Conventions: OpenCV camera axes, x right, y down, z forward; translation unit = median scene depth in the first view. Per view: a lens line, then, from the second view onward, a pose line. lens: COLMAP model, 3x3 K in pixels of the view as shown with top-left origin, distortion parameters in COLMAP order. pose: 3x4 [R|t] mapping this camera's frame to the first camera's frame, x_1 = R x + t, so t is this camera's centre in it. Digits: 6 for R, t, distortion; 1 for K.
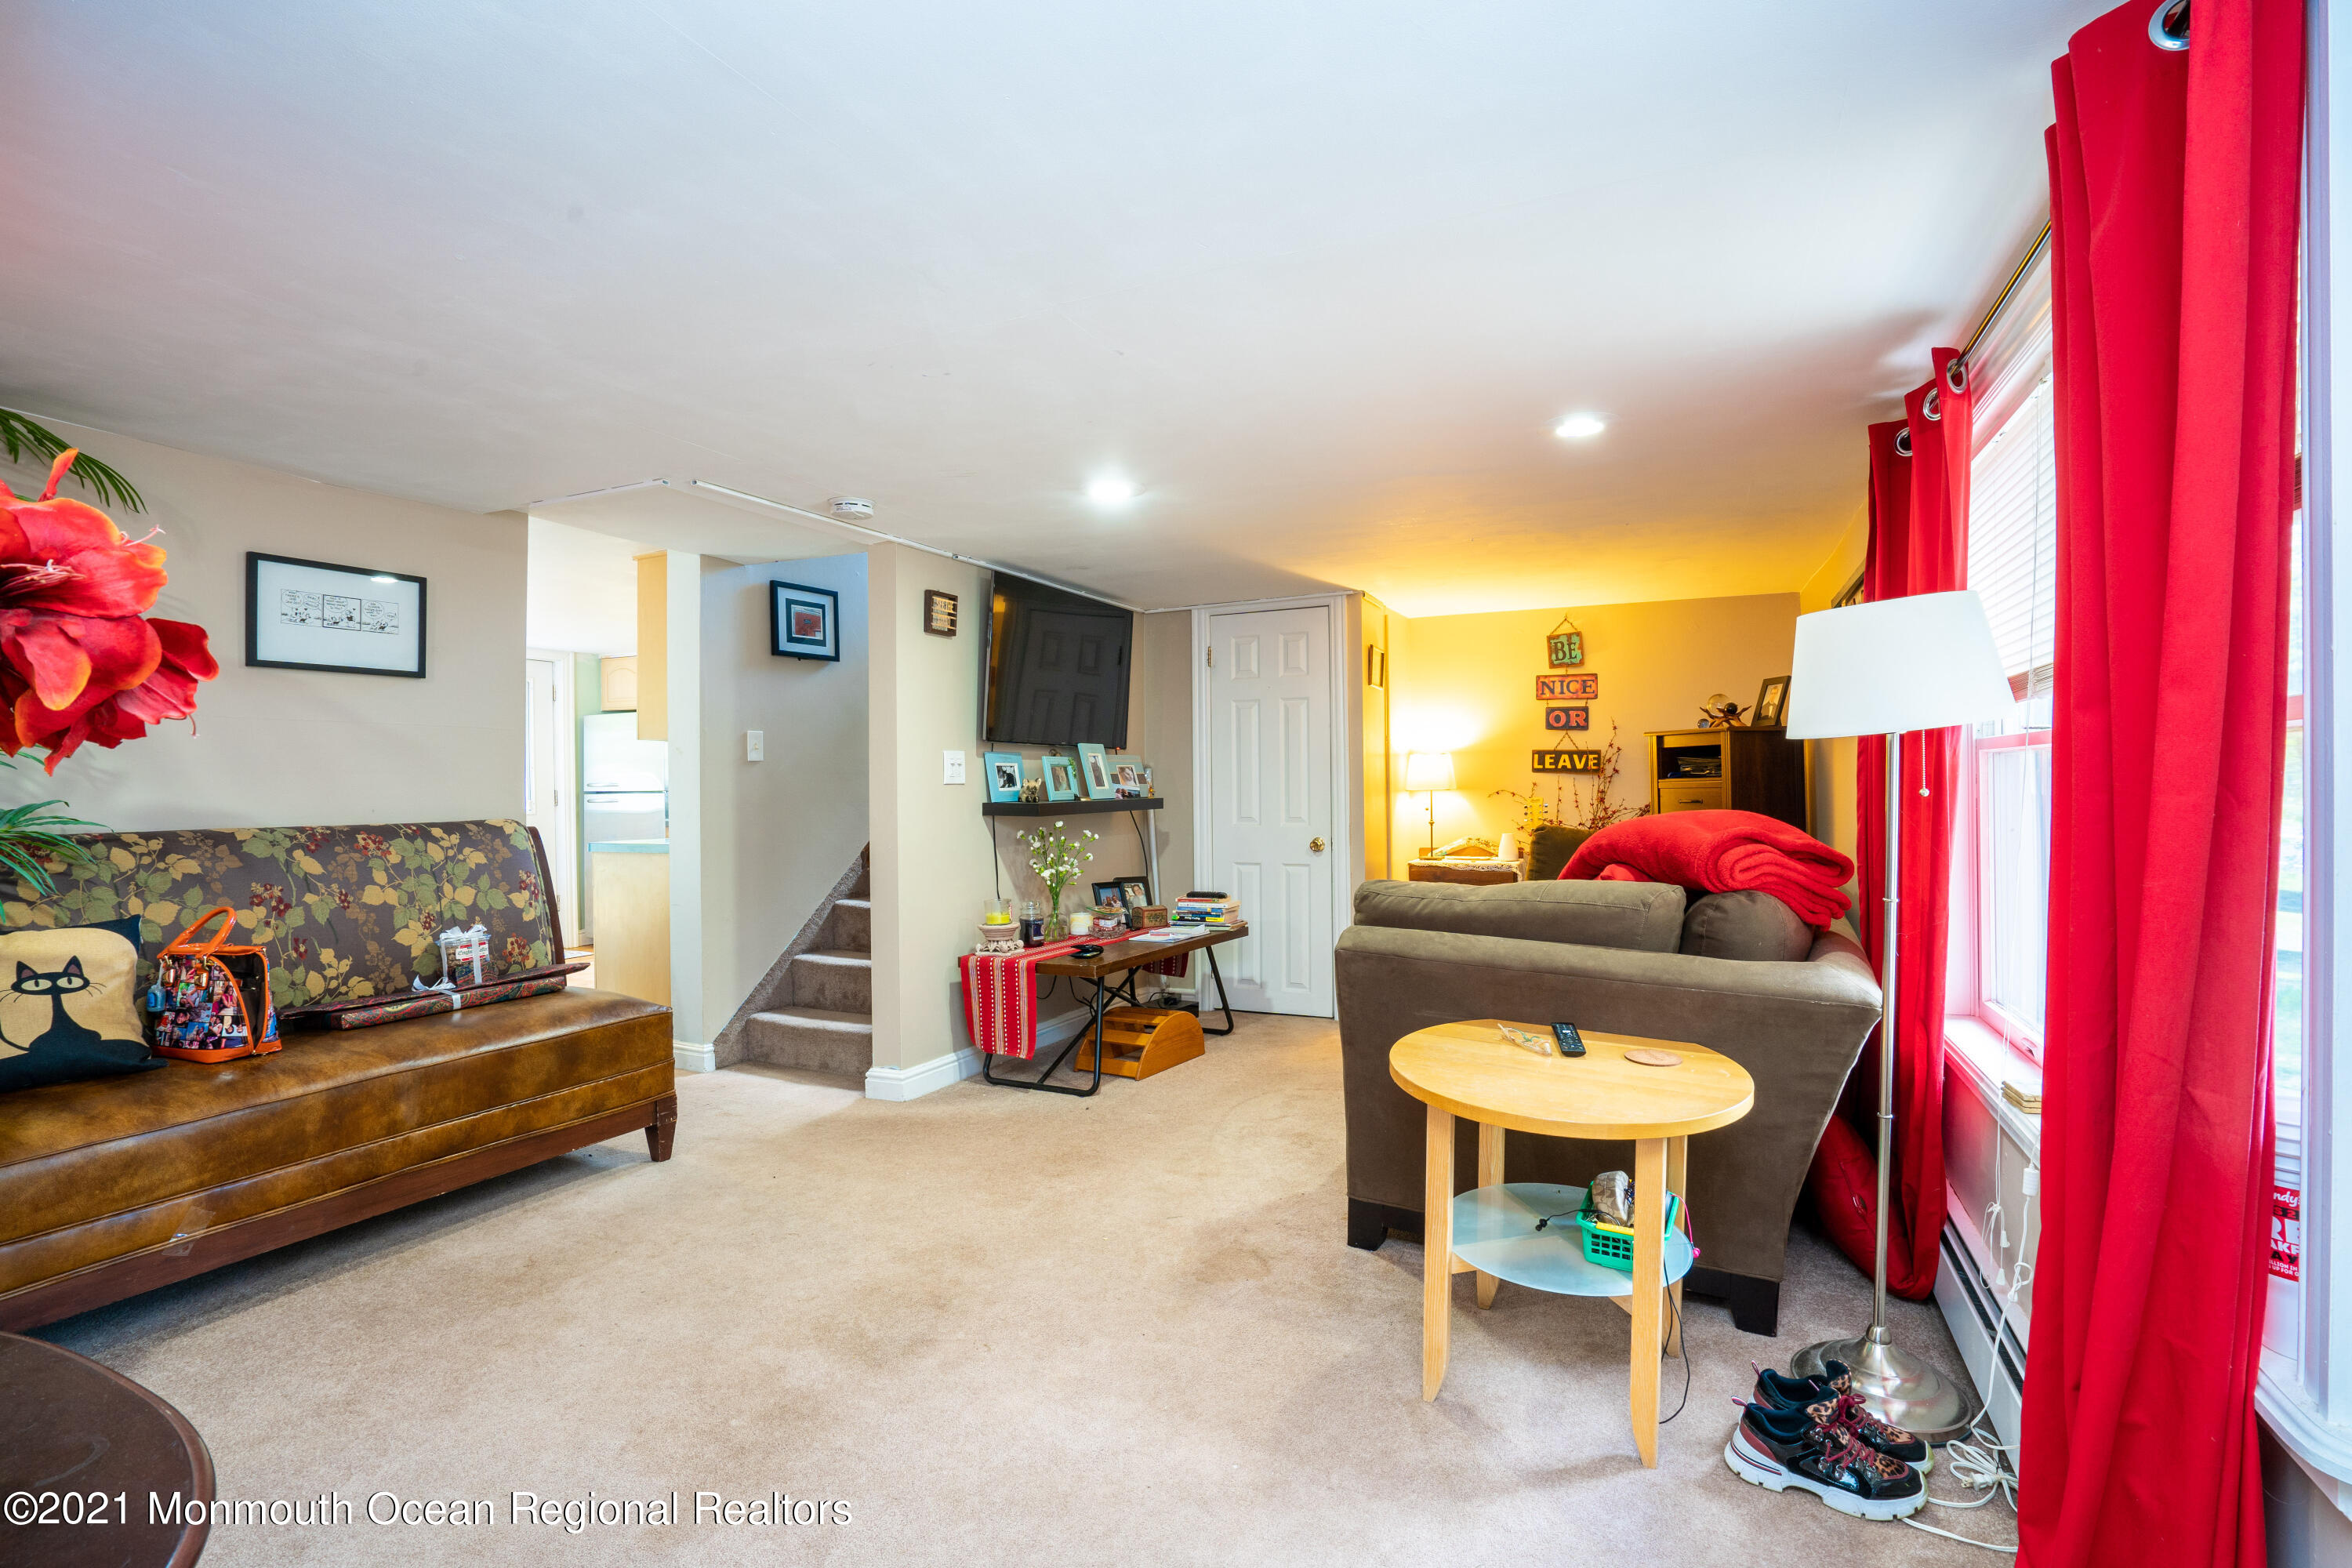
lens RADIAL K [[1087.1, 0, 1176.0], [0, 1087.1, 784.0], [0, 0, 1]] dist [-0.036992, 0.000376]
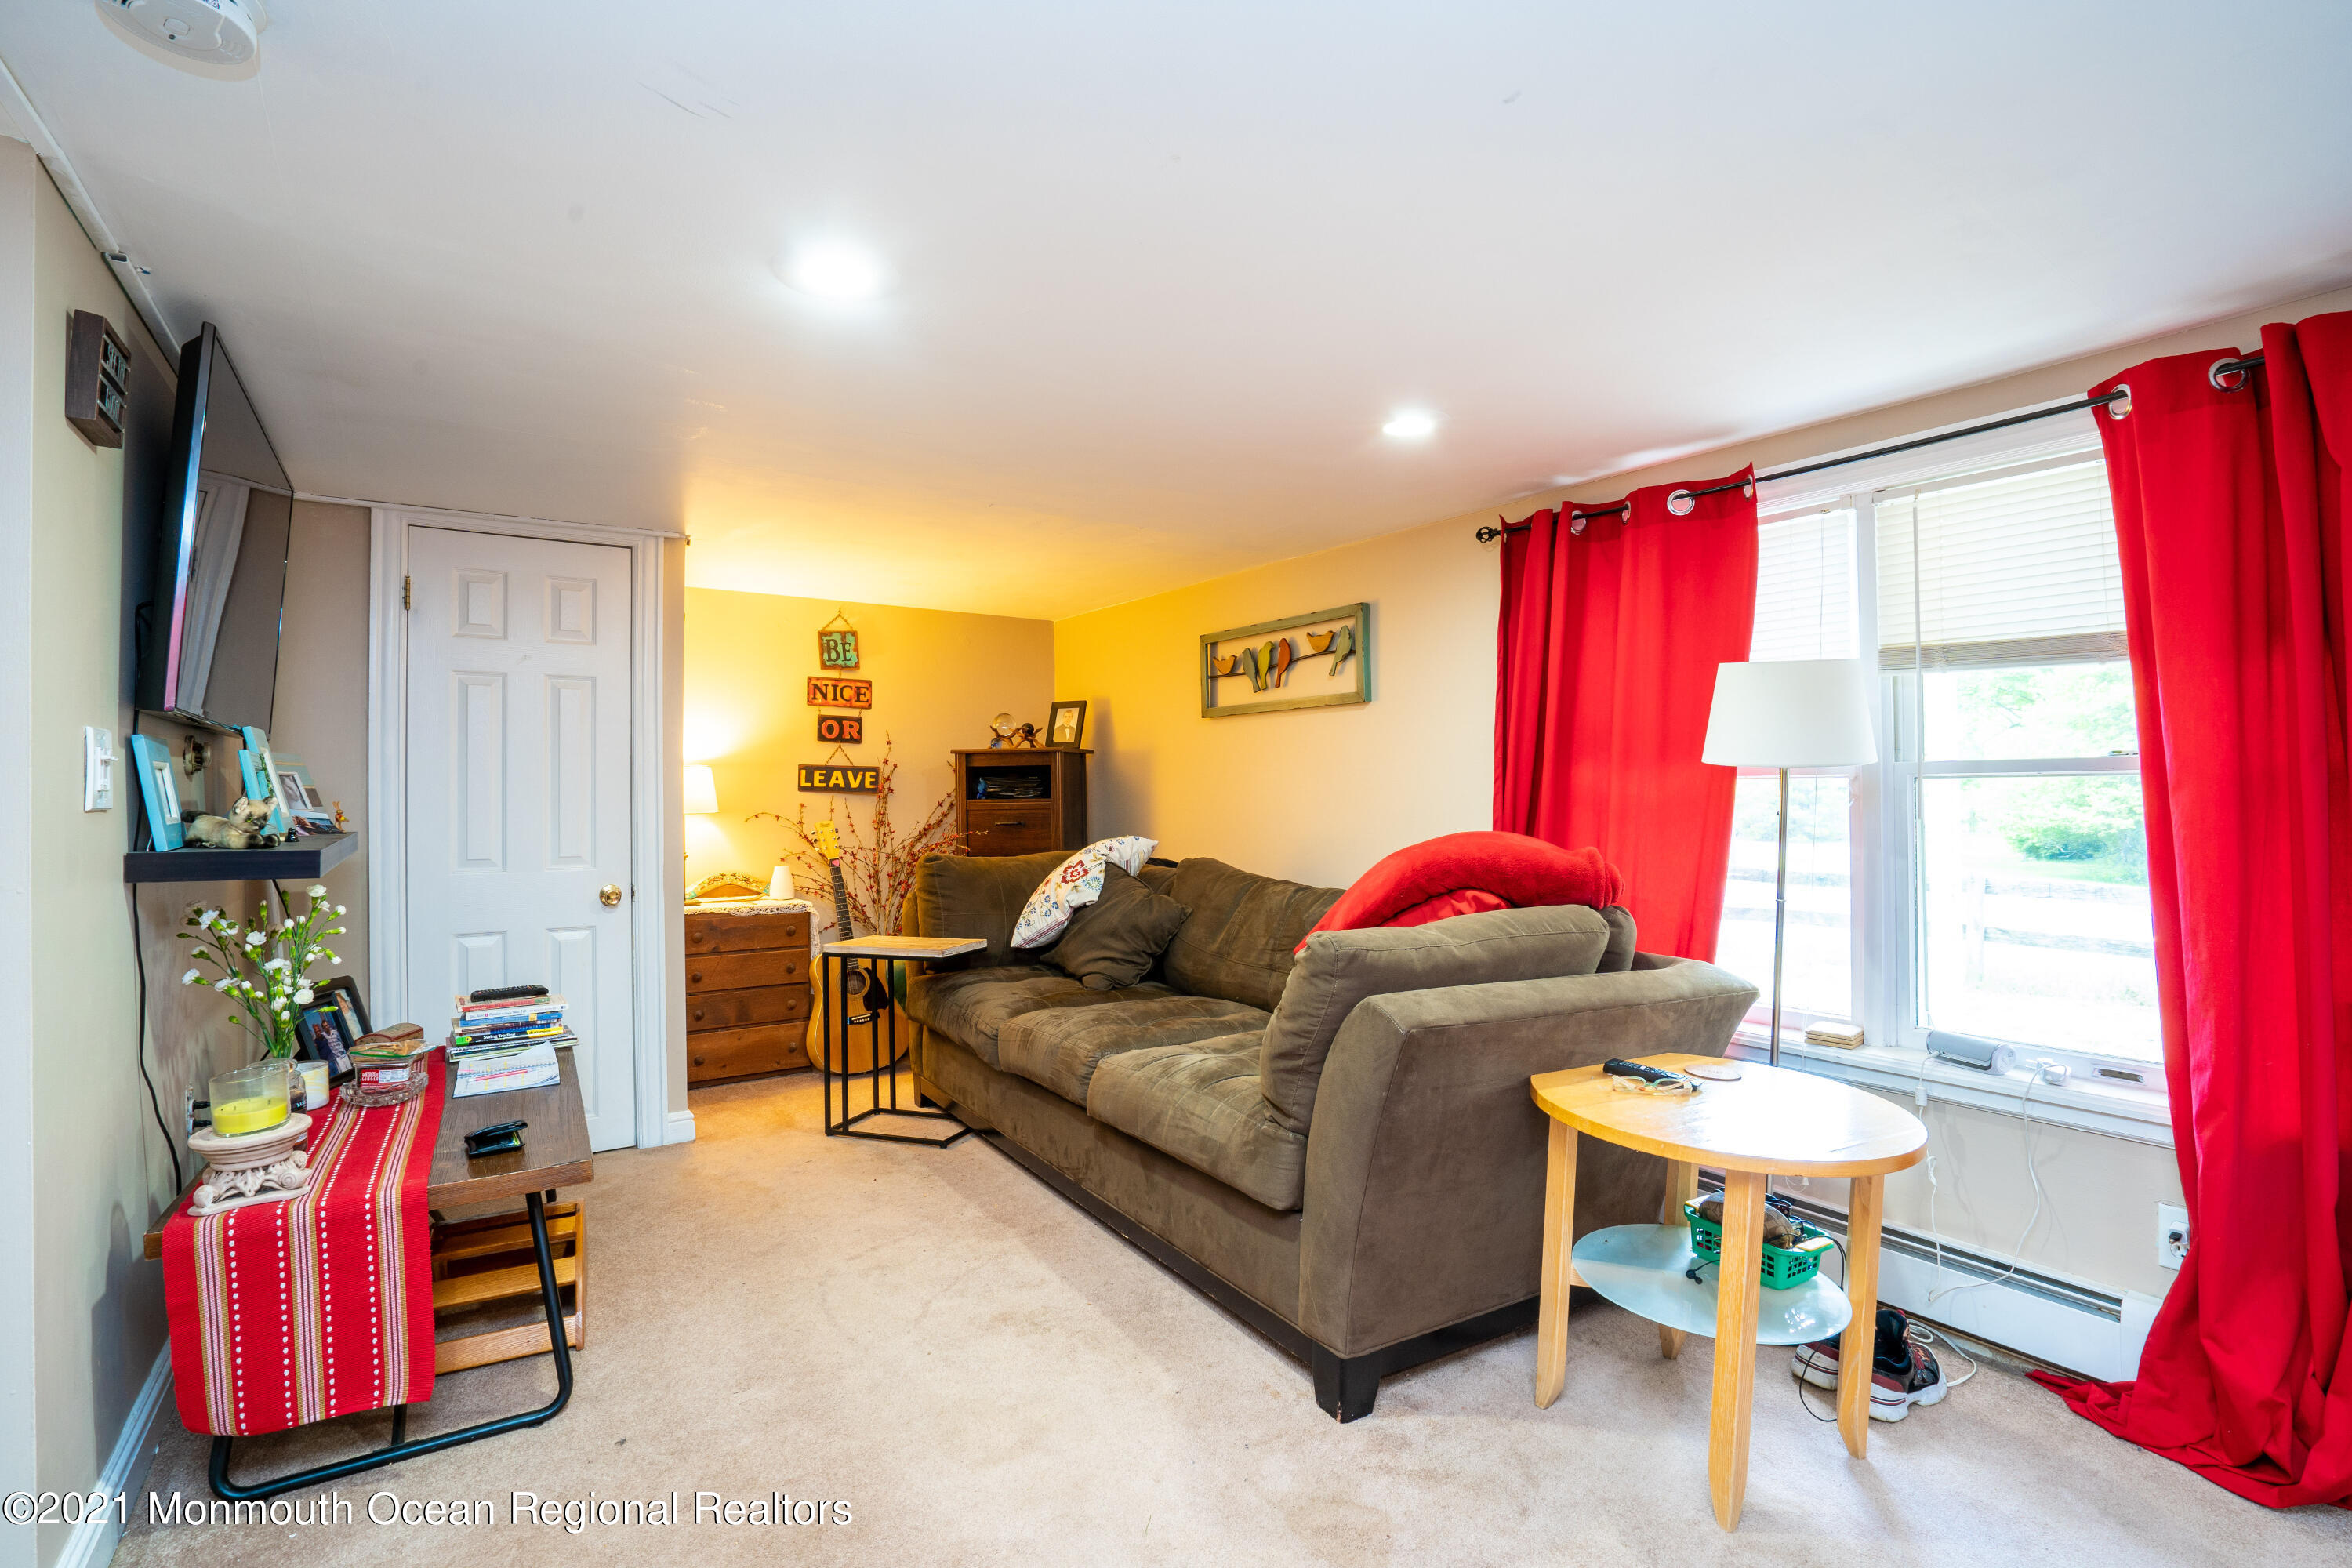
lens RADIAL K [[1087.1, 0, 1176.0], [0, 1087.1, 784.0], [0, 0, 1]] dist [-0.036992, 0.000376]
pose [[0.495402, 0.014573, 0.868542, -0.257381], [0.001353, 0.999845, -0.017548, -0.001368], [-0.868663, 0.009869, 0.495305, 0.340849]]
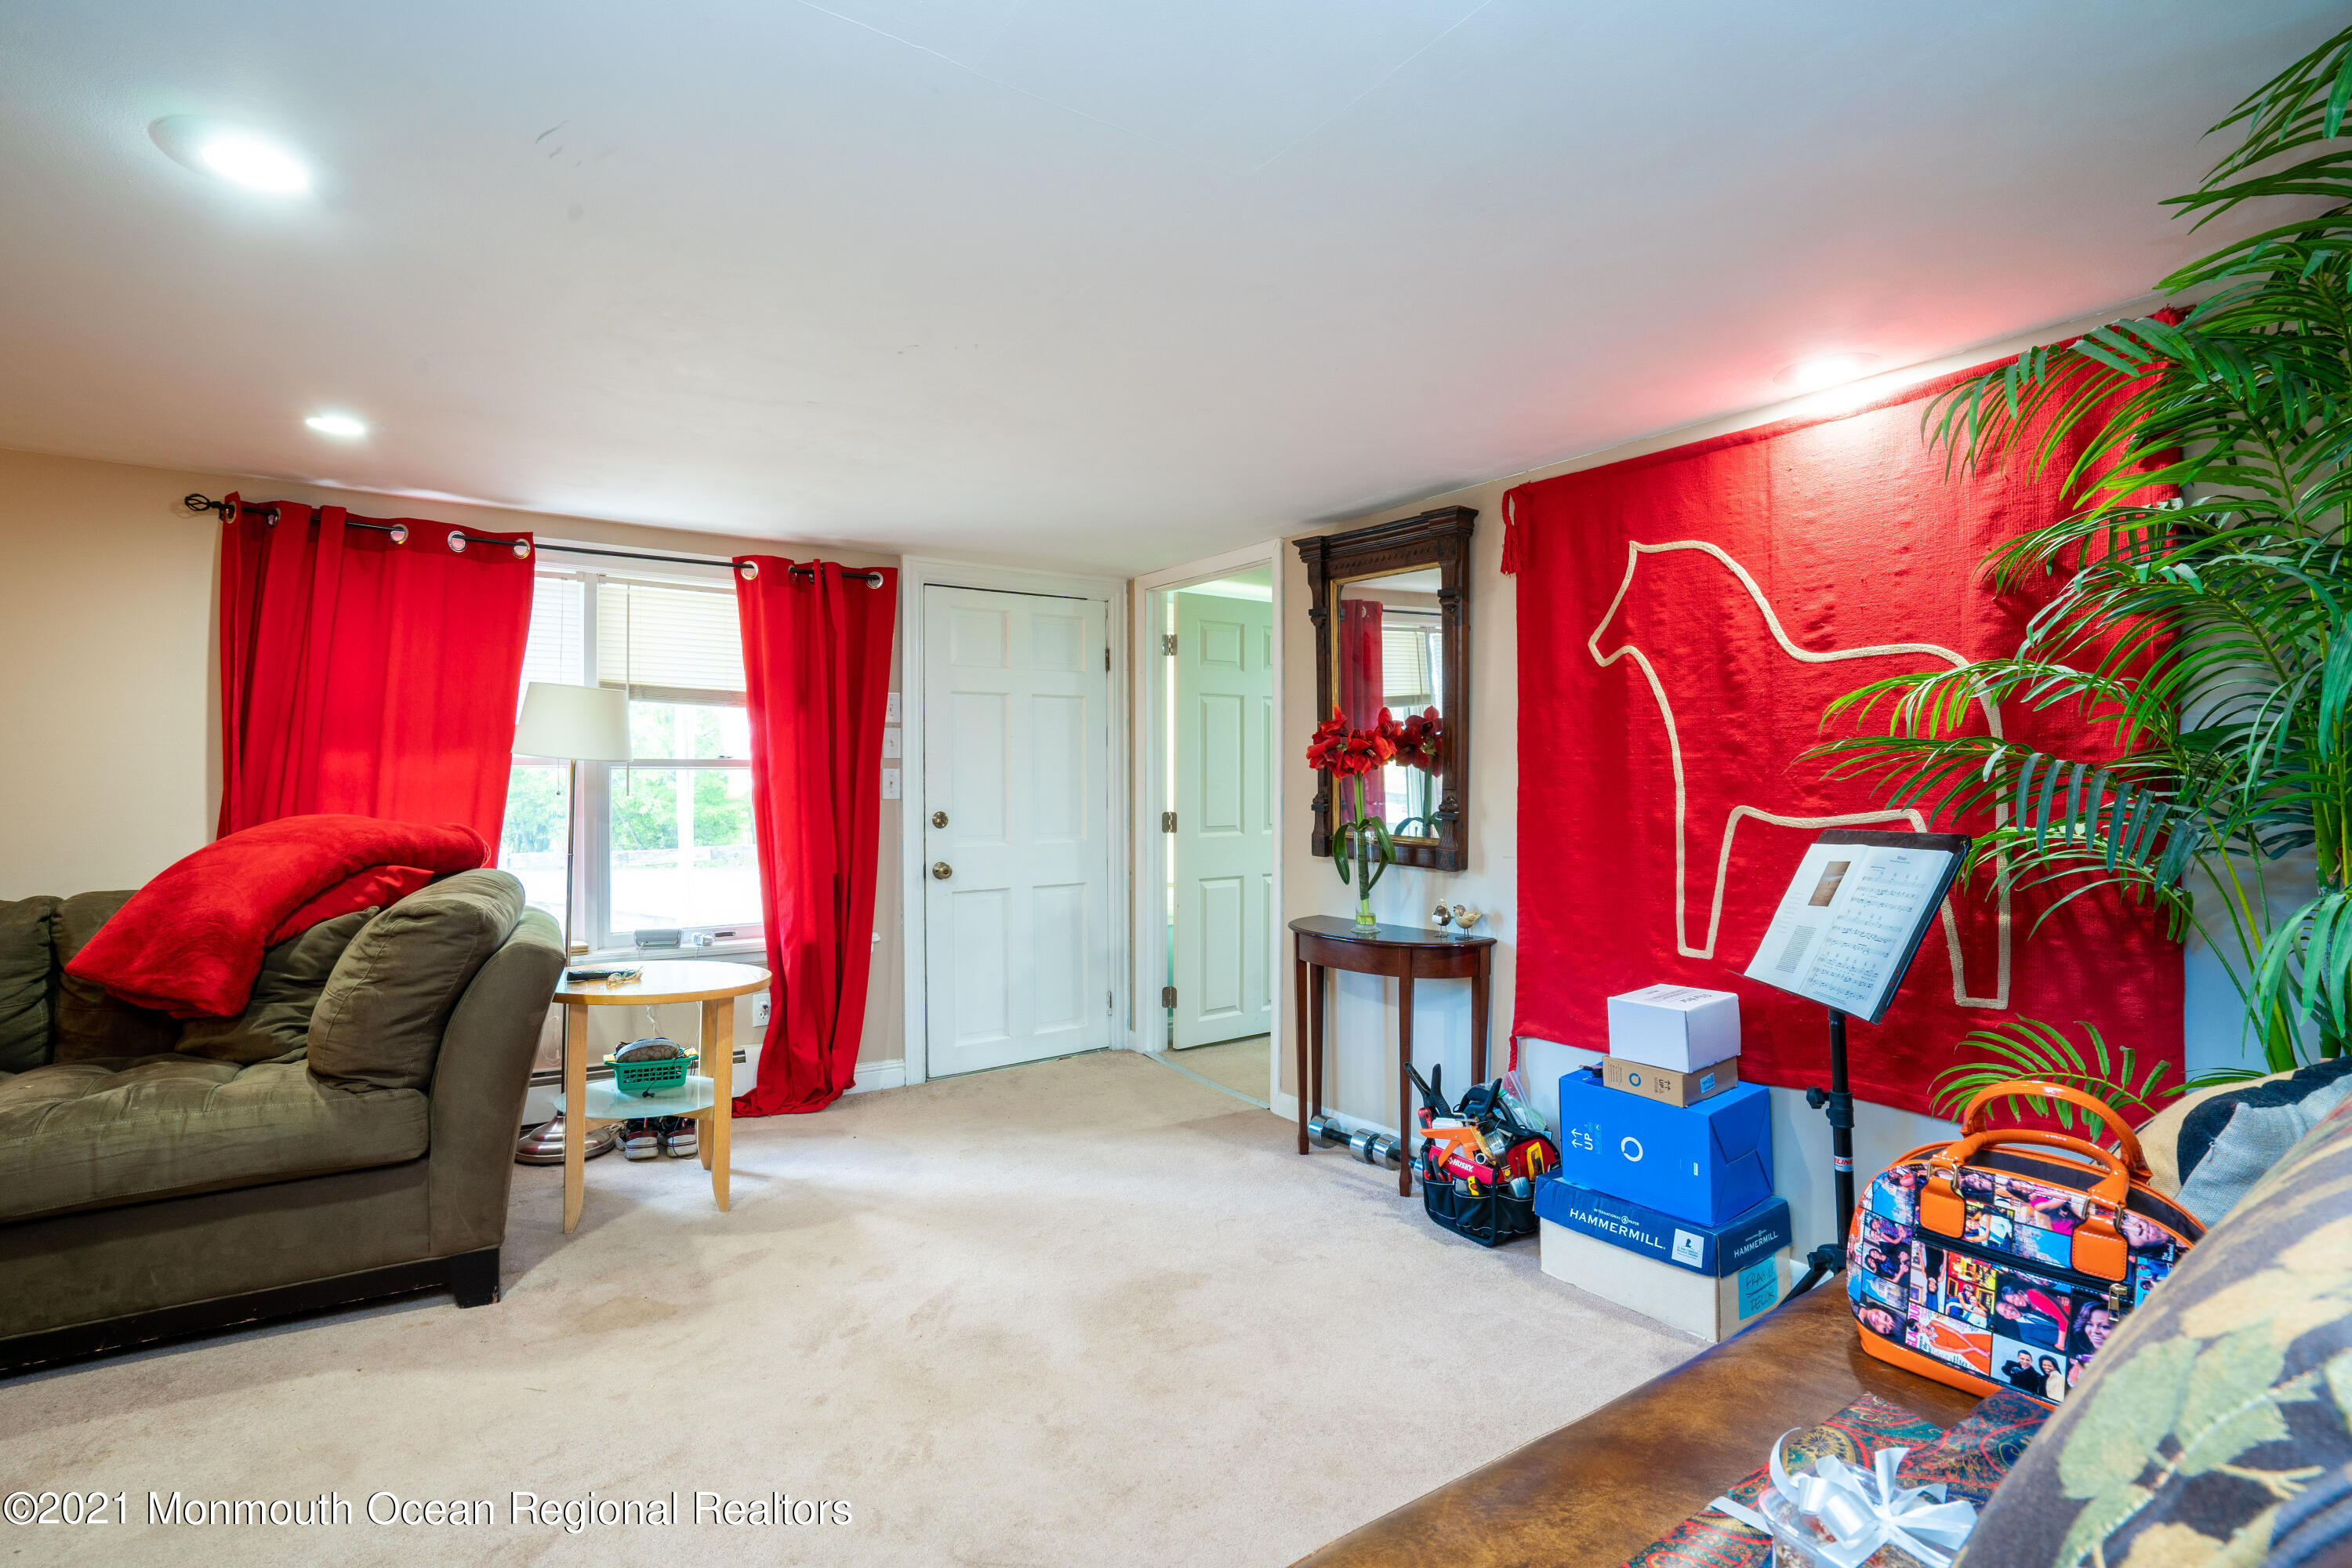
lens RADIAL K [[1087.1, 0, 1176.0], [0, 1087.1, 784.0], [0, 0, 1]] dist [-0.036992, 0.000376]
pose [[-0.877516, 0.004402, 0.479528, -0.369407], [0.006940, 0.999970, 0.003521, -0.001336], [-0.479498, 0.006417, -0.877520, 0.750705]]
